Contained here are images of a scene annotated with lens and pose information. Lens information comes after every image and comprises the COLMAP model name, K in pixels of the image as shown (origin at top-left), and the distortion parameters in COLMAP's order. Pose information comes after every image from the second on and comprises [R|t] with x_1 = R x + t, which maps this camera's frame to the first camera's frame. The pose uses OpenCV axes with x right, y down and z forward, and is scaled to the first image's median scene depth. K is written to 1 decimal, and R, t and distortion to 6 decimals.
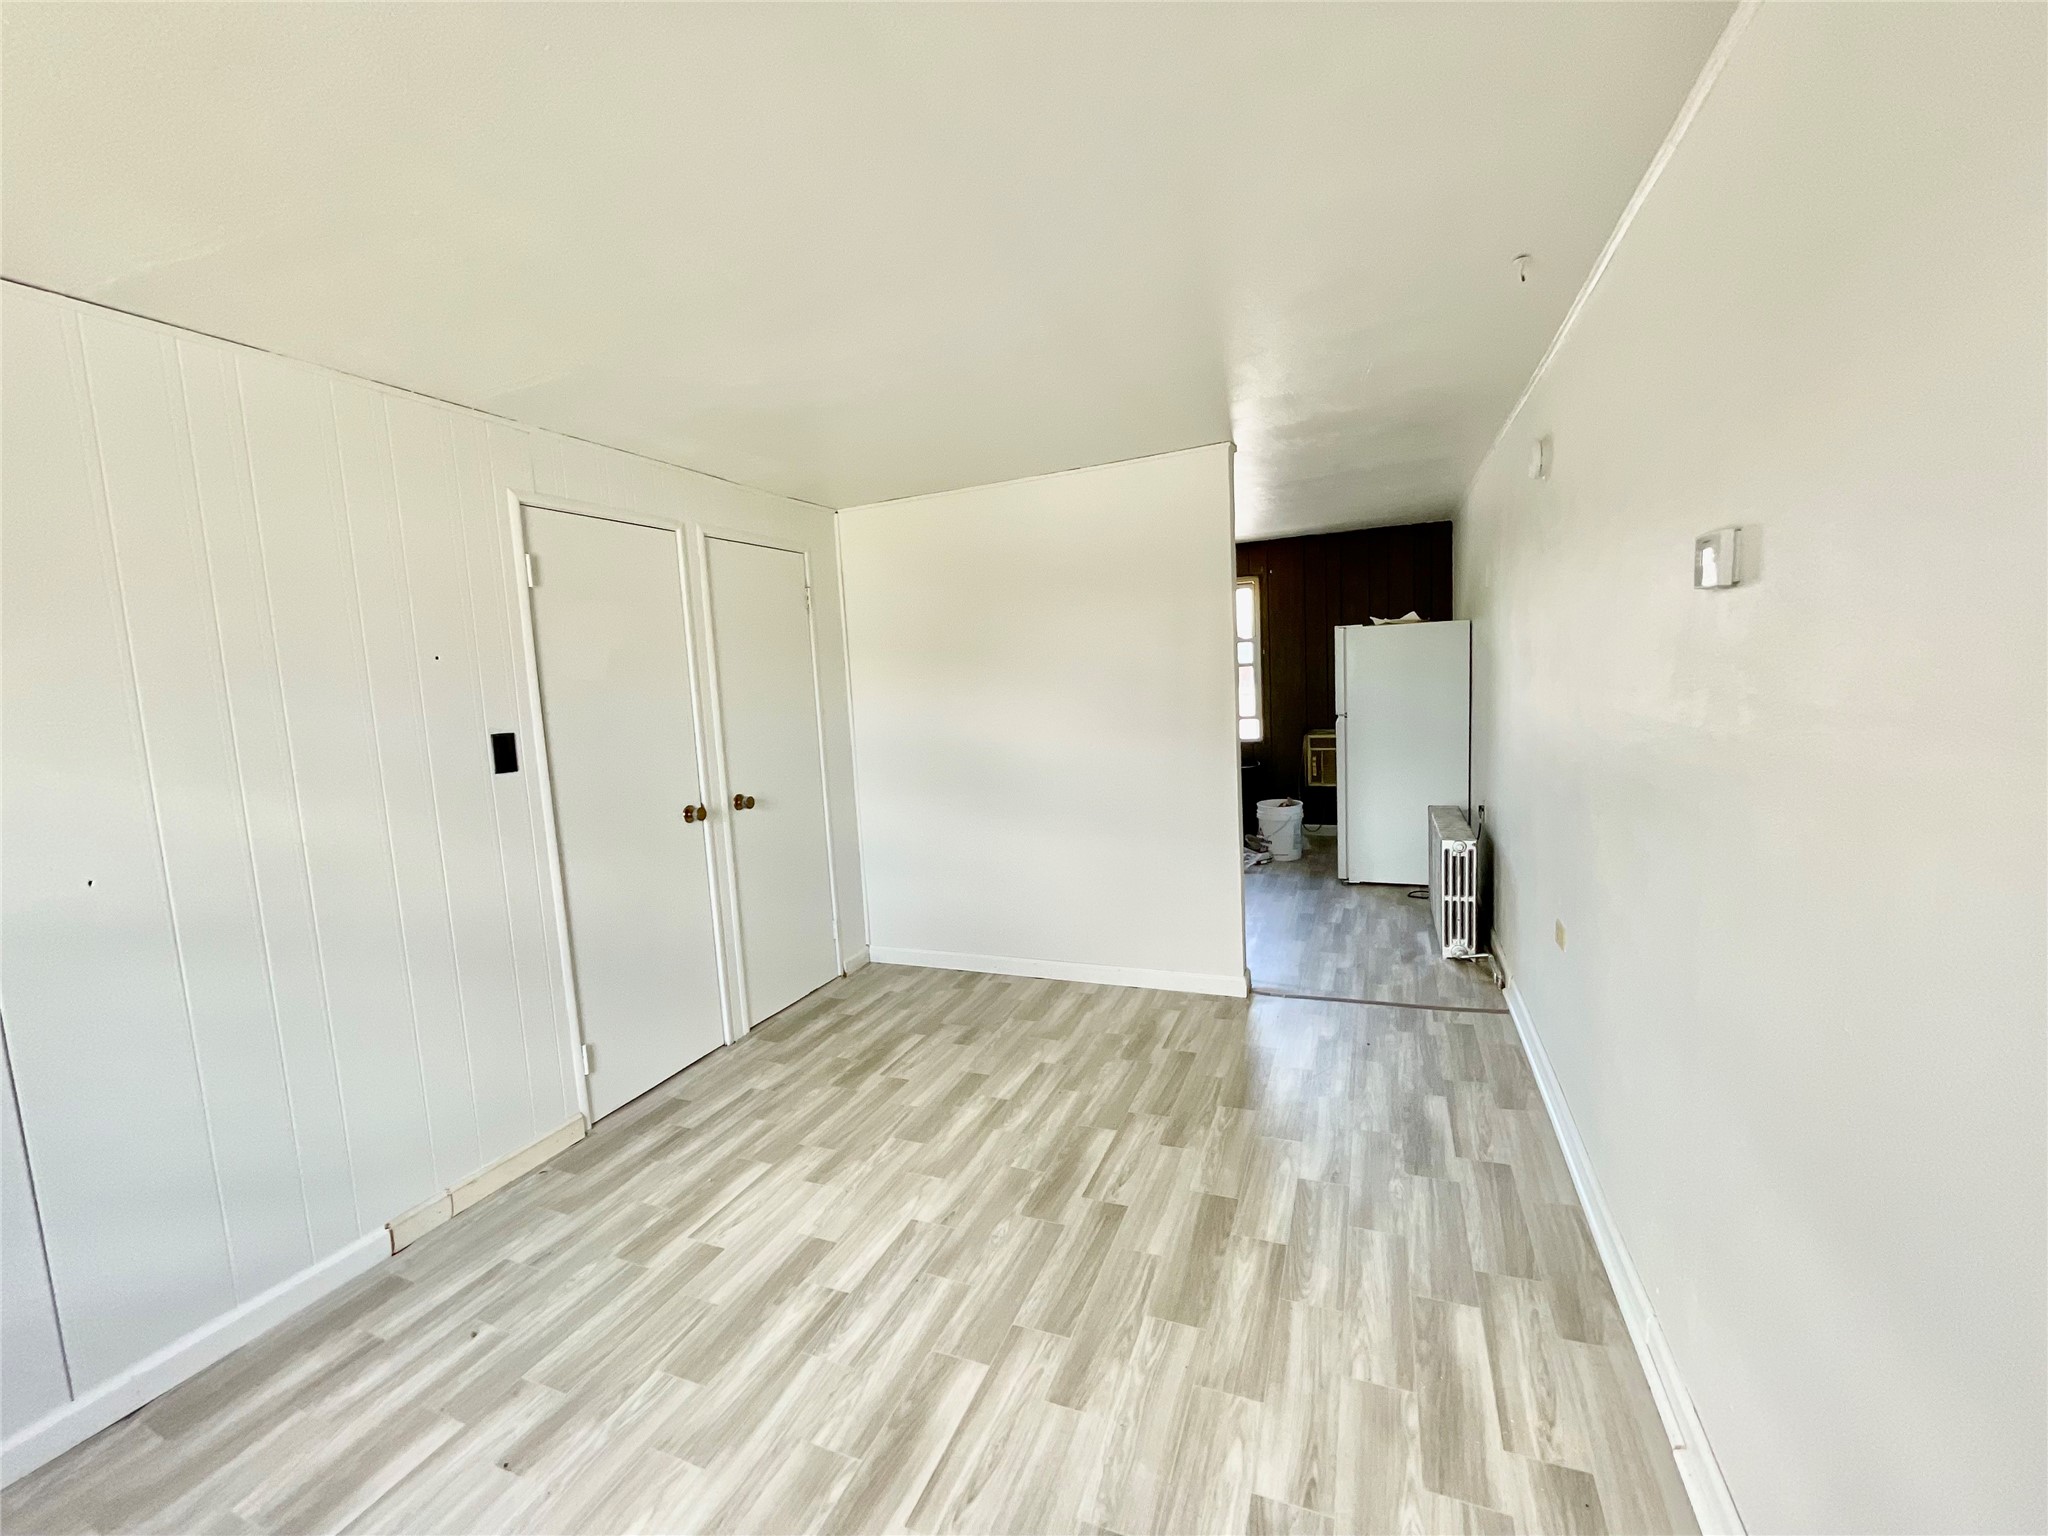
lens RADIAL K [[832.8, 0, 1028.3], [0, 832.8, 761.3], [0, 0, 1]] dist [-0.003734, 0.000022]
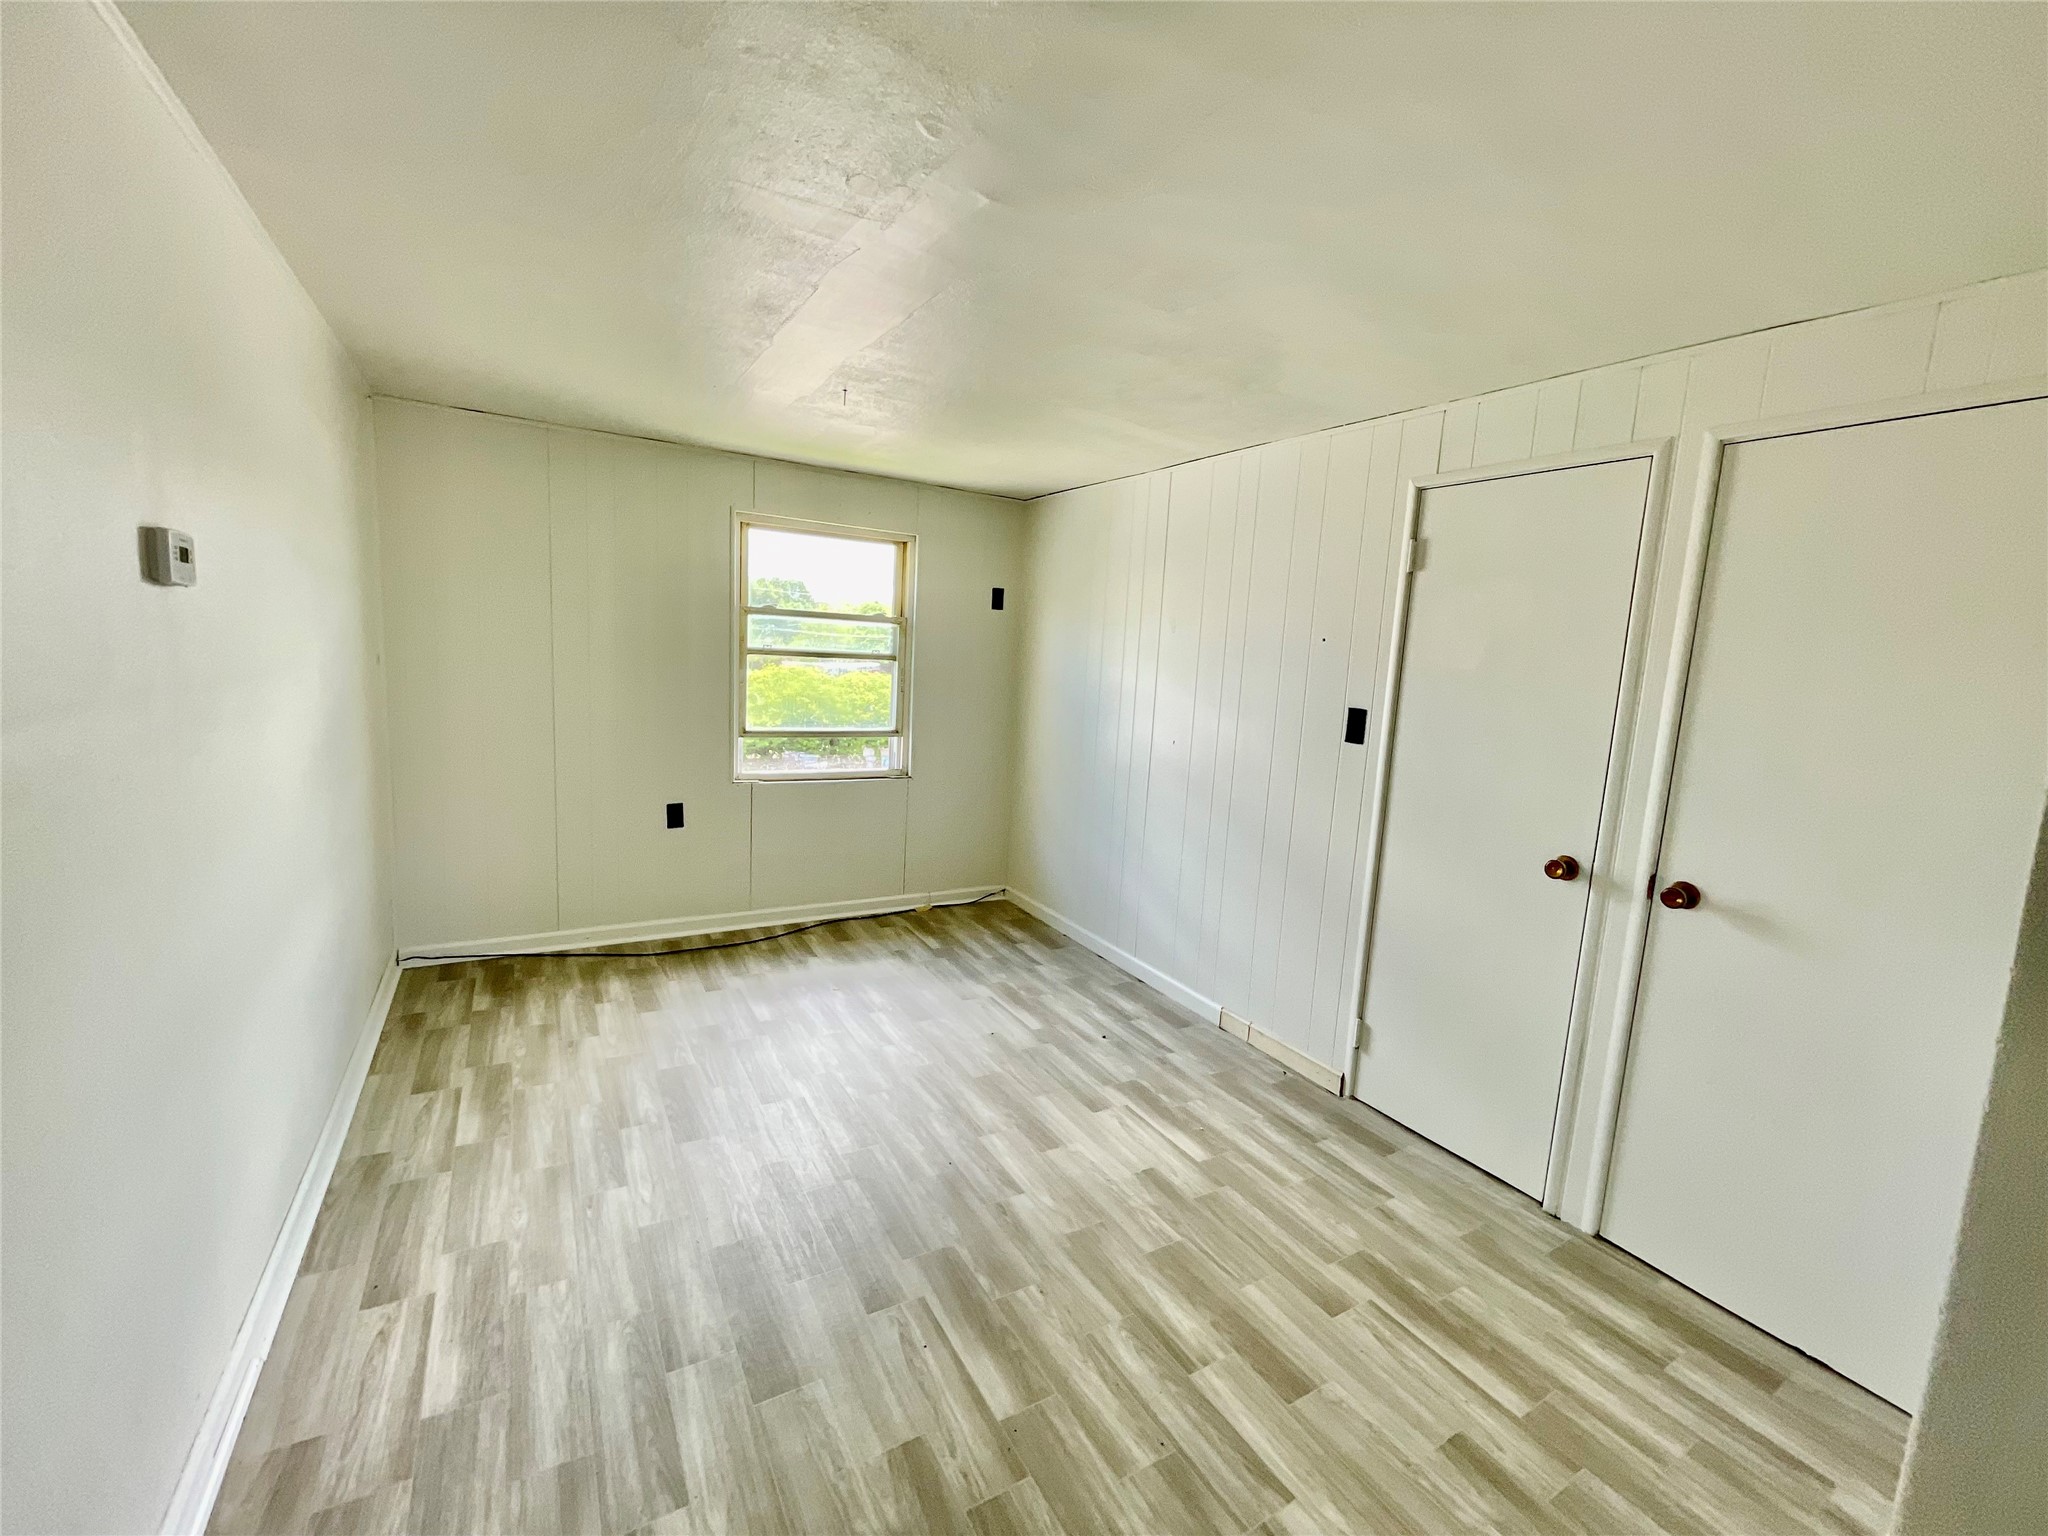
lens RADIAL K [[832.8, 0, 959.5], [0, 832.8, 777.2], [0, 0, 1]] dist [-0.003734, 0.000022]
pose [[-0.647657, 0.138288, -0.749278, 0.552078], [-0.097372, 0.960306, 0.261401, -0.170640], [0.755685, 0.242257, -0.608484, 1.332027]]
